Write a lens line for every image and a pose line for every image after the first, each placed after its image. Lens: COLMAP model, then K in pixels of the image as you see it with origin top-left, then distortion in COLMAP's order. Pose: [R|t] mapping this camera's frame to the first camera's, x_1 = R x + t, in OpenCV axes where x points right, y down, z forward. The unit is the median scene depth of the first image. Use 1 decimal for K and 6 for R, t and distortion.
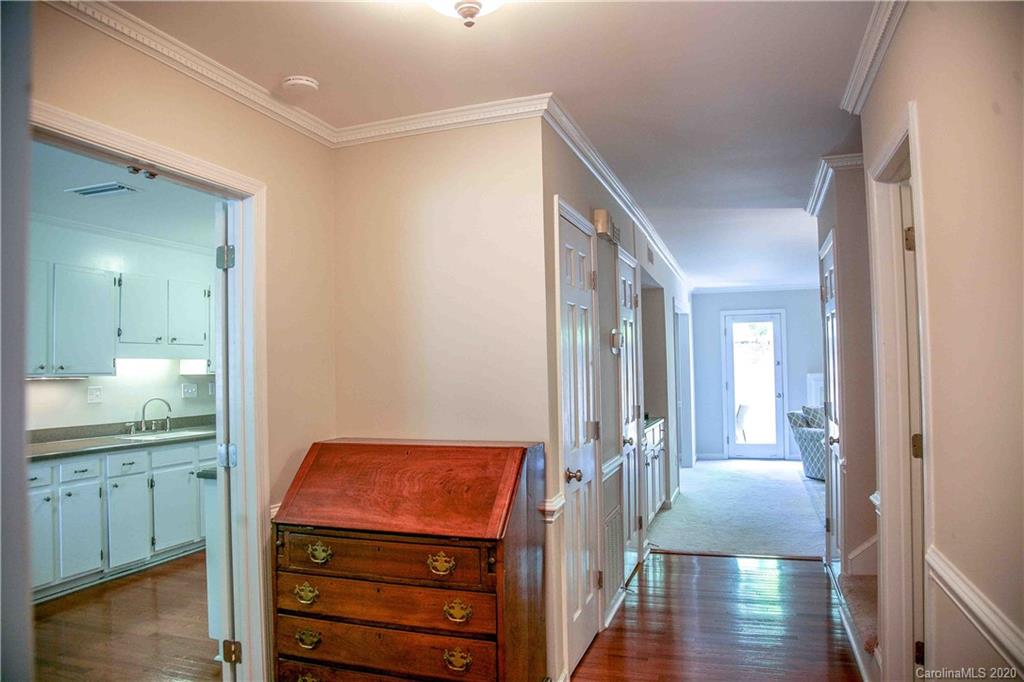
lens RADIAL K [[704.9, 0, 519.9], [0, 704.9, 346.7], [0, 0, 1]] dist [-0.129874, 0.078304]
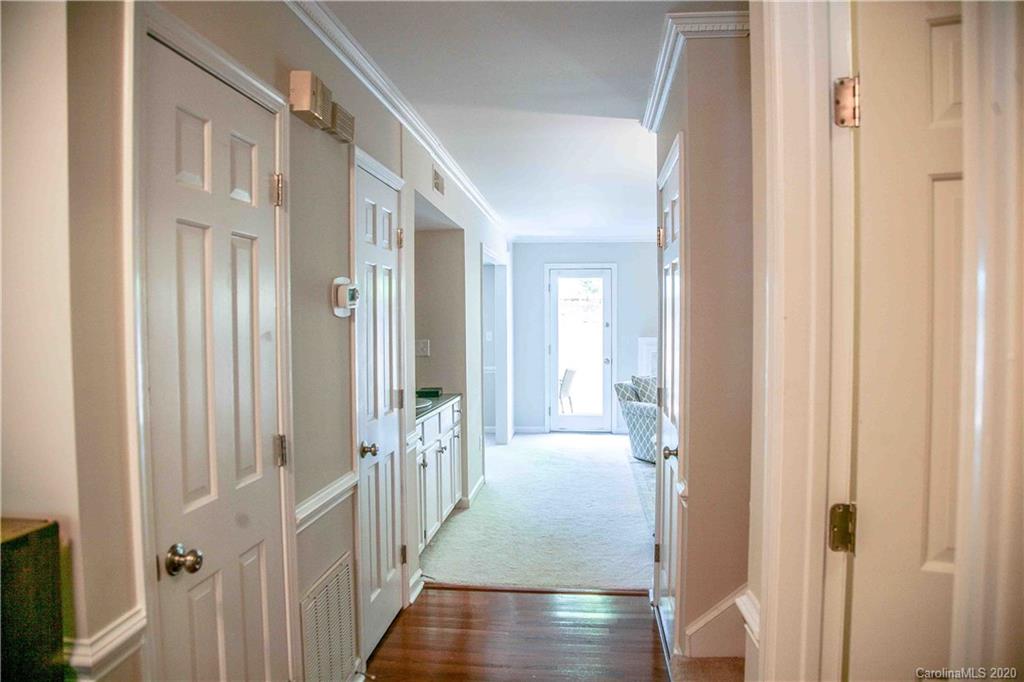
lens RADIAL K [[704.9, 0, 519.9], [0, 704.9, 346.7], [0, 0, 1]] dist [-0.129874, 0.078304]
pose [[0.974901, 0.009421, 0.222441, 0.105305], [-0.024144, 0.997686, 0.063560, -0.004632], [-0.221328, -0.067335, 0.972872, 0.245345]]
